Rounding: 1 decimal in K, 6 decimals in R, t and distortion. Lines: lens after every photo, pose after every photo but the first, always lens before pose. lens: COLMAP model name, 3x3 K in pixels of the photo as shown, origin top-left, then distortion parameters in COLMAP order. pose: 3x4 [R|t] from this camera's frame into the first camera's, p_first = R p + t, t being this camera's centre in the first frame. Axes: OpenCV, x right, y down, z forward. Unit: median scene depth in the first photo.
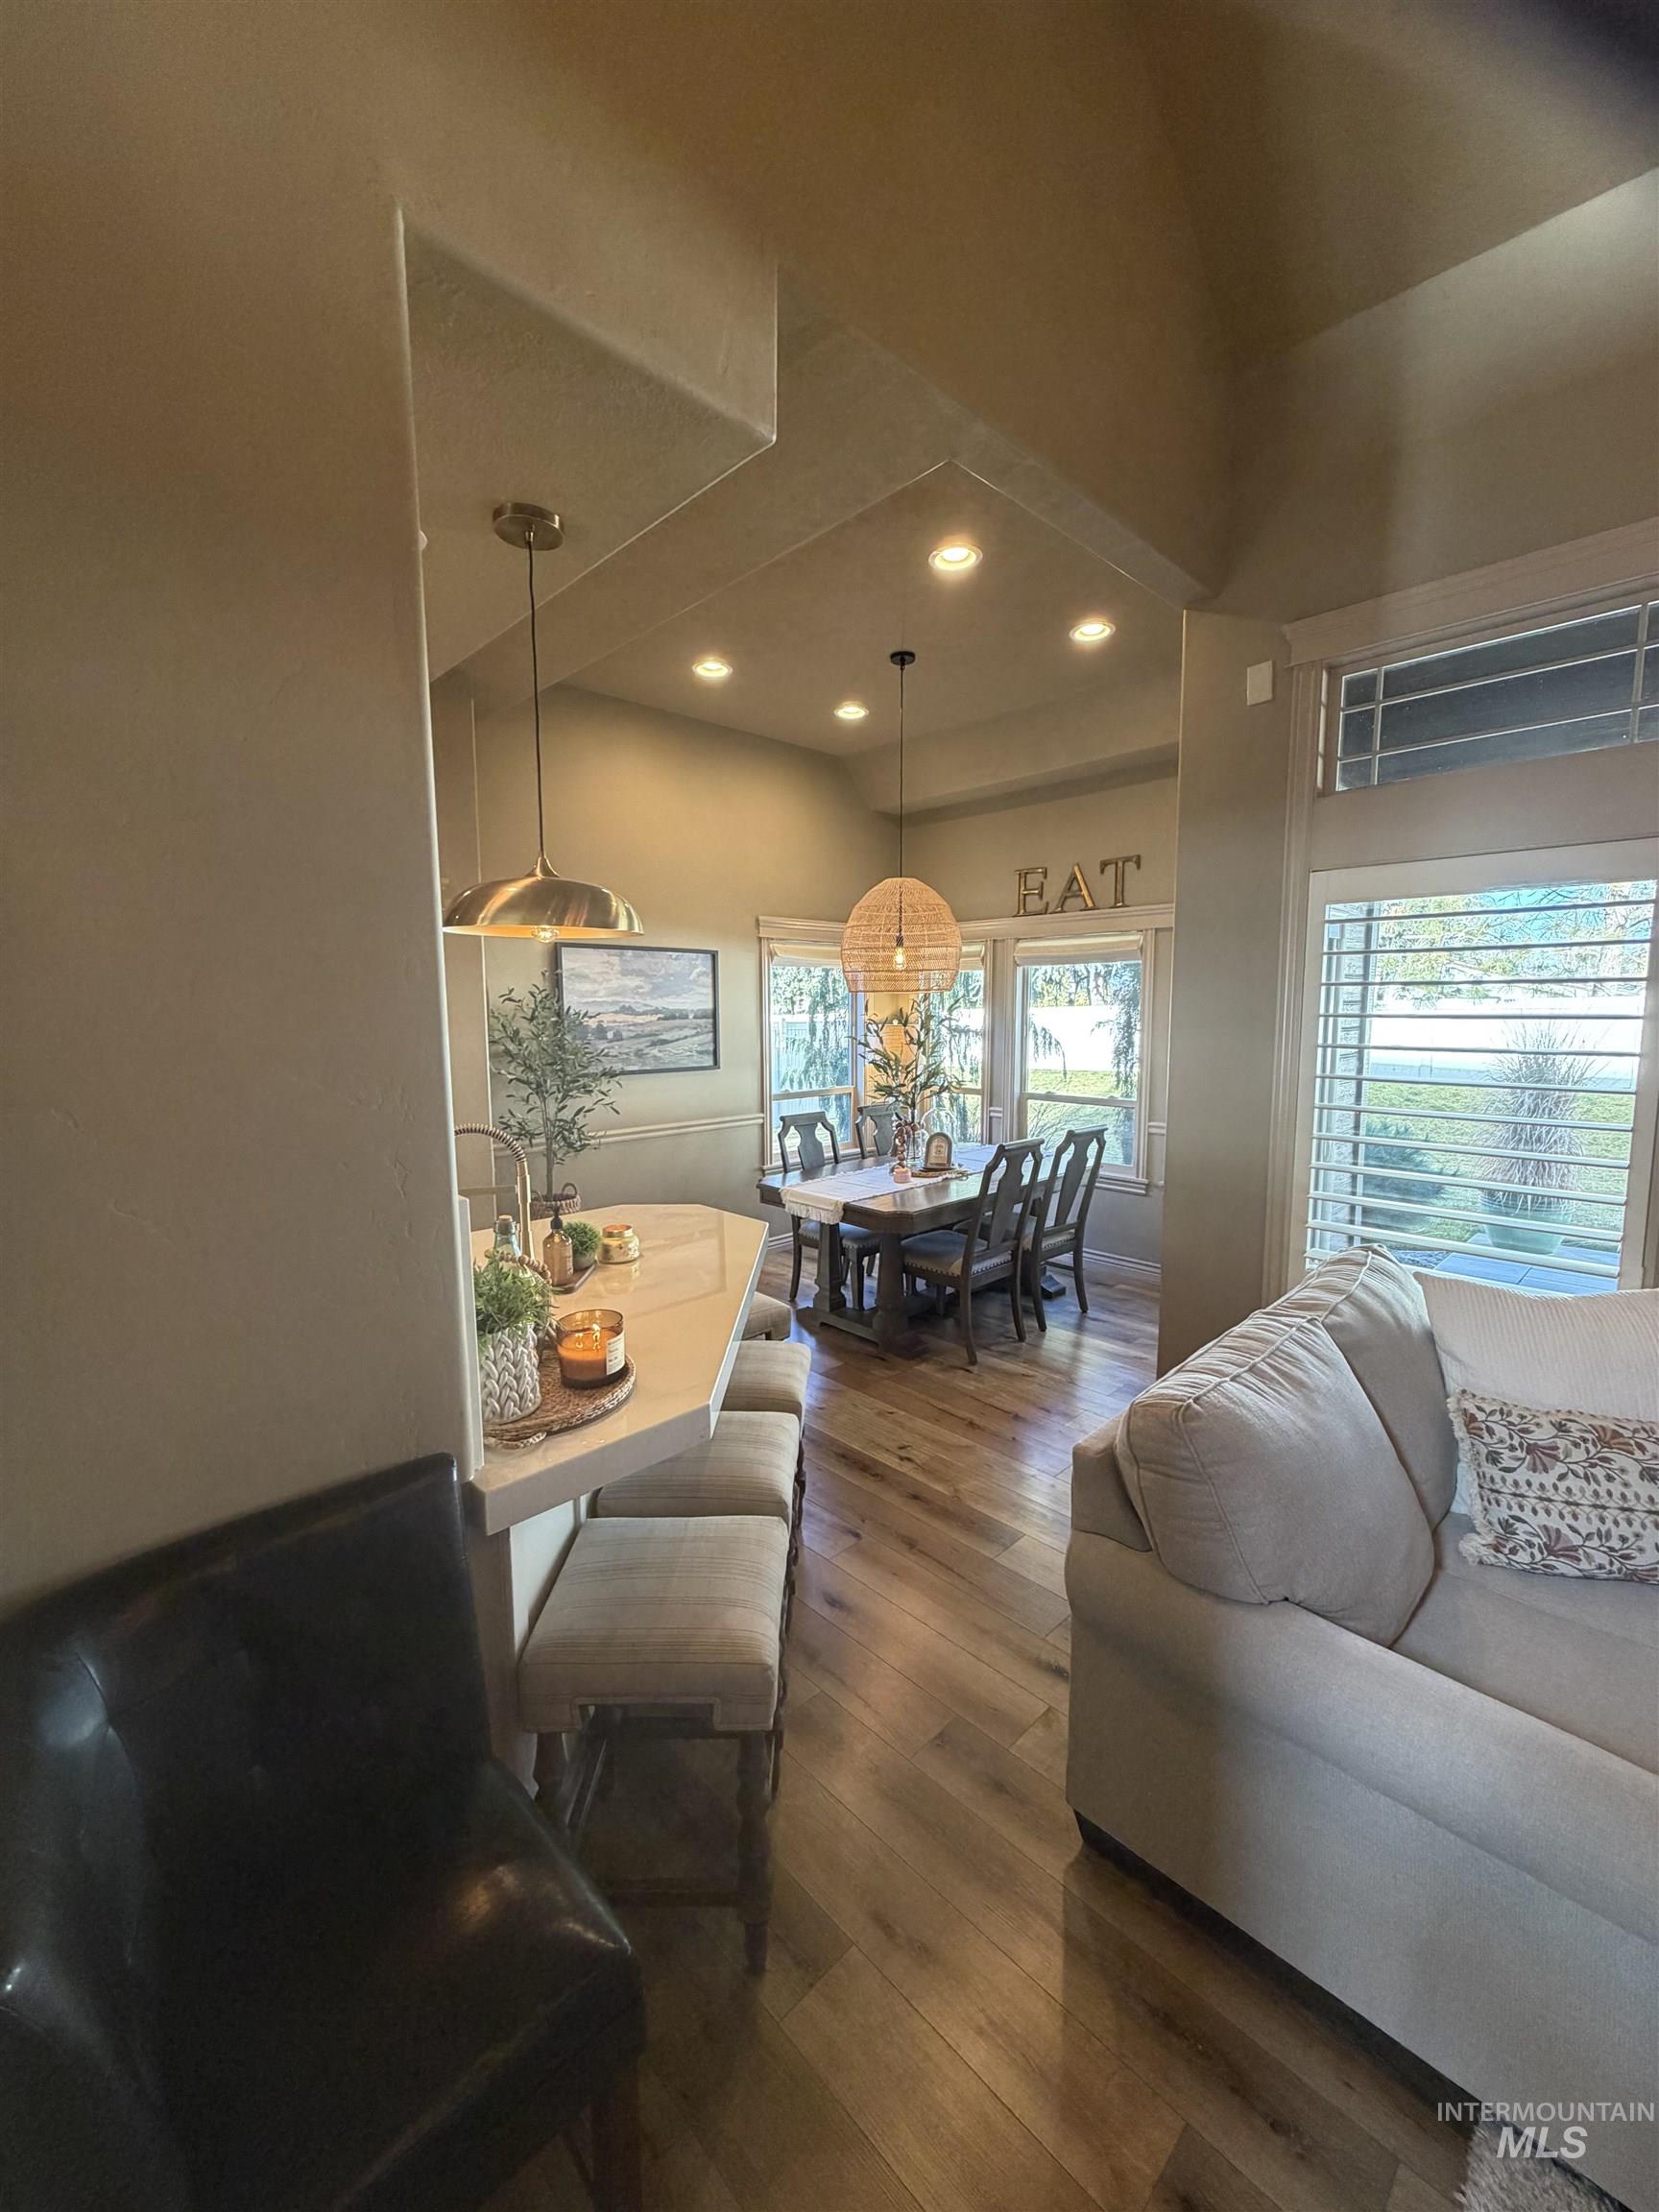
lens RADIAL K [[883.0, 0, 819.8], [0, 883.0, 1105.8], [0, 0, 1]] dist [0.002487, 0.000074]
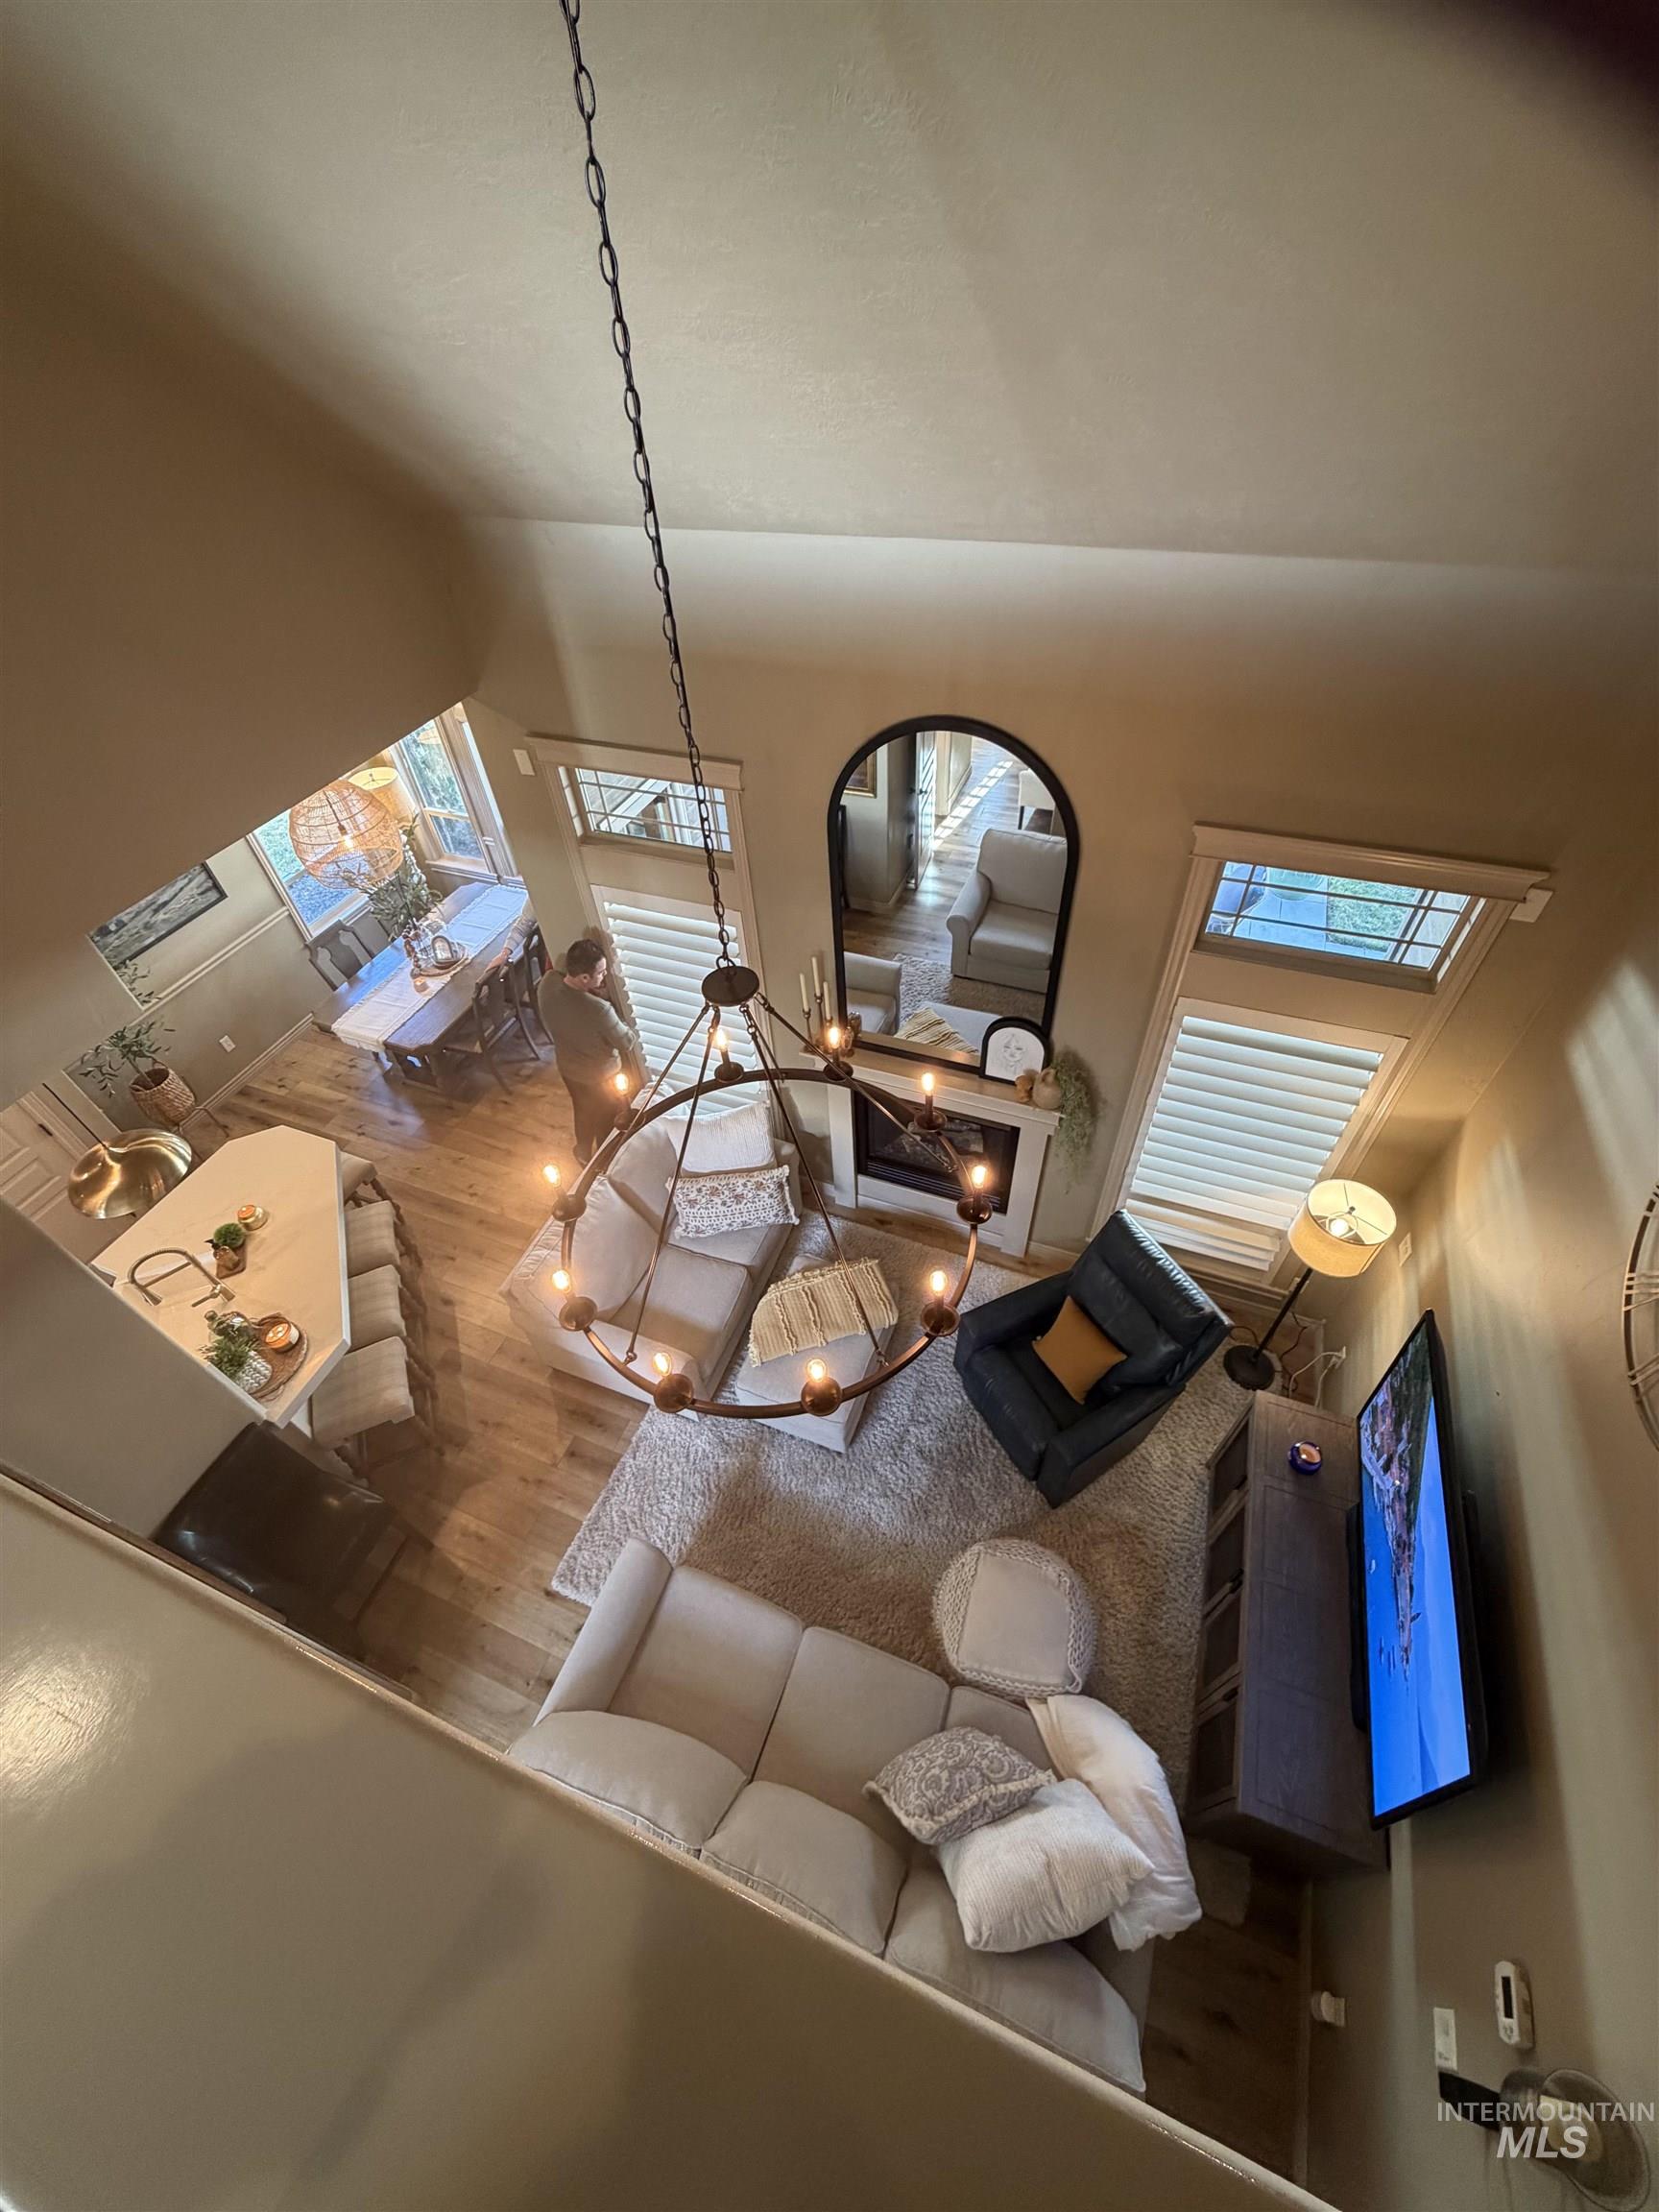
lens RADIAL K [[883.0, 0, 827.3], [0, 883.0, 1099.0], [0, 0, 1]] dist [0.002487, 0.000074]
pose [[0.906596, -0.331194, 0.261524, 0.226397], [0.097865, 0.767834, 0.633129, -0.540506], [-0.410496, -0.548398, 0.728528, -0.331755]]
